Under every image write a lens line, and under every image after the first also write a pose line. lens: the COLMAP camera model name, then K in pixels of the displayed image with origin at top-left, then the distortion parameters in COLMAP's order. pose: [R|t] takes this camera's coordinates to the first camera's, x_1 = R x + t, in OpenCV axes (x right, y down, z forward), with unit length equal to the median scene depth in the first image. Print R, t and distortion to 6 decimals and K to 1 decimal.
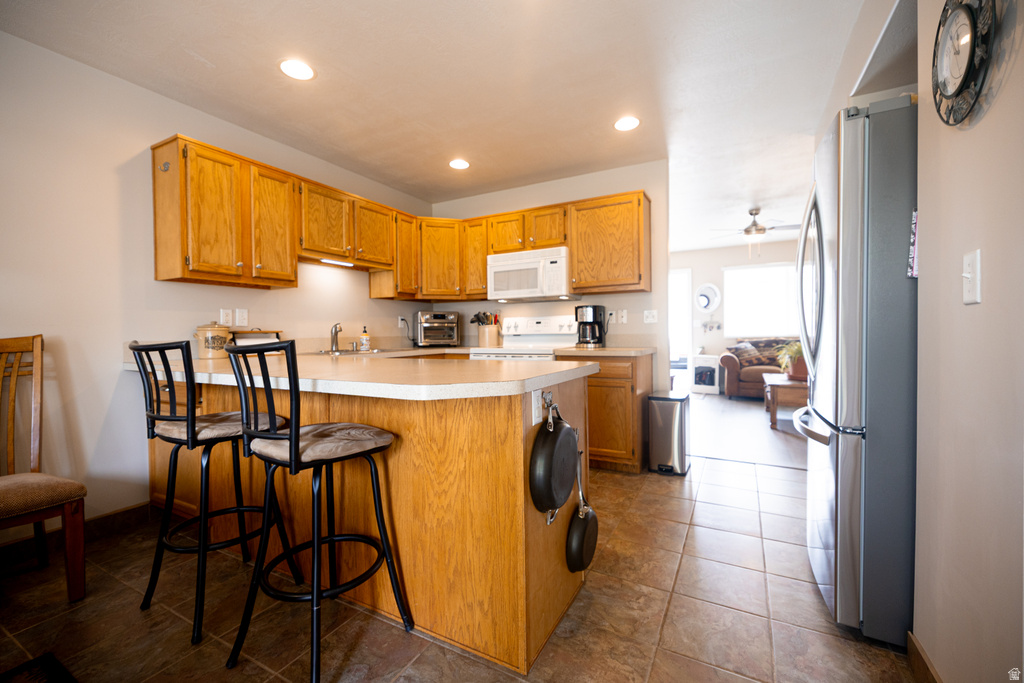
lens RADIAL K [[427.9, 0, 505.3], [0, 427.9, 337.2], [0, 0, 1]] dist [0.000857, -0.000633]
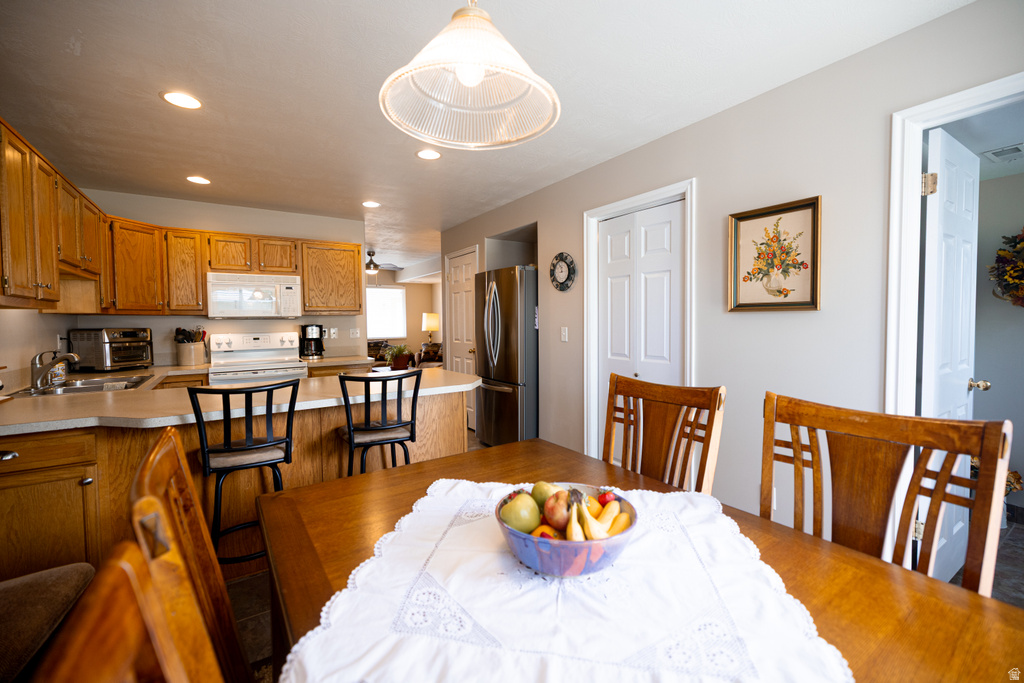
lens RADIAL K [[430.1, 0, 509.3], [0, 430.1, 338.3], [0, 0, 1]] dist [-0.000818, -0.000514]
pose [[0.464614, -0.028674, 0.885049, -0.745174], [0.017300, 0.999579, 0.023302, -0.062999], [-0.885344, 0.004485, 0.464914, -0.088830]]
